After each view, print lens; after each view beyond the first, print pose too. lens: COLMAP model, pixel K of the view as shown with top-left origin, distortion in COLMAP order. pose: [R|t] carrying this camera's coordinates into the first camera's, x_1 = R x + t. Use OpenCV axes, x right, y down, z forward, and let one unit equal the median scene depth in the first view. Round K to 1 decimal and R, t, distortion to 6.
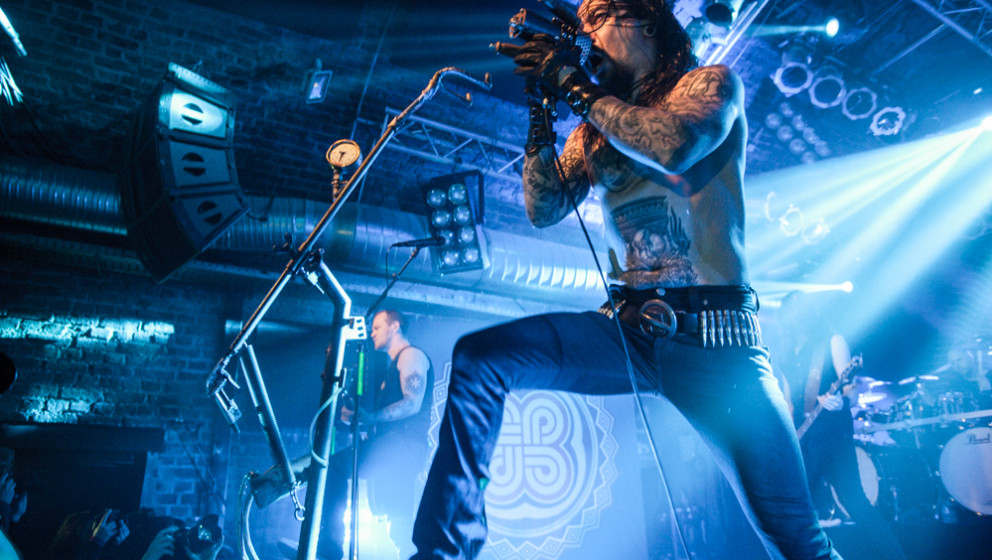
lens RADIAL K [[657.5, 0, 496.0], [0, 657.5, 280.0], [0, 0, 1]] dist [-0.067102, 0.005921]
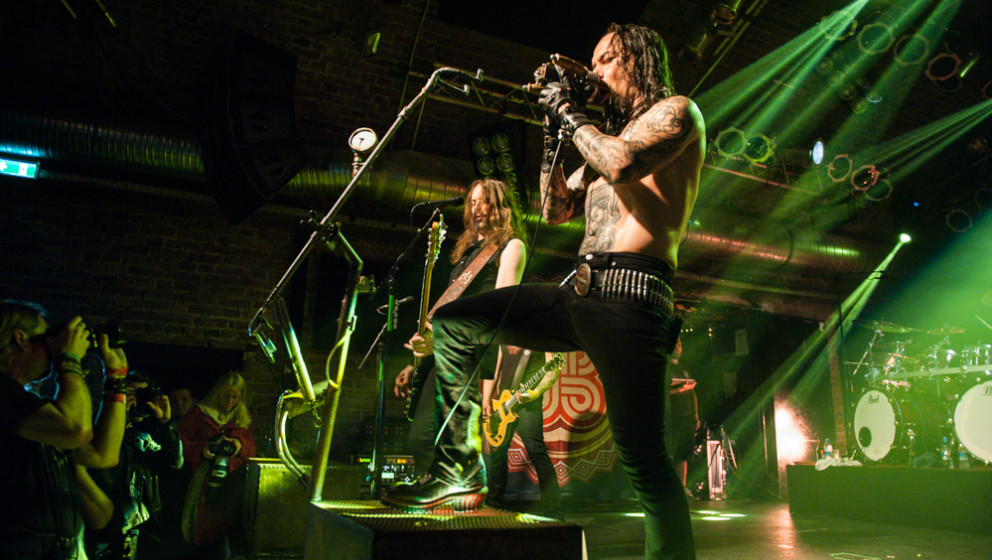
lens RADIAL K [[657.5, 0, 496.0], [0, 657.5, 280.0], [0, 0, 1]] dist [-0.067102, 0.005921]
pose [[0.992863, 0.025644, -0.116472, 0.063490], [-0.012751, 0.993836, 0.110122, -0.026689], [0.118579, -0.107851, 0.987070, -0.080347]]
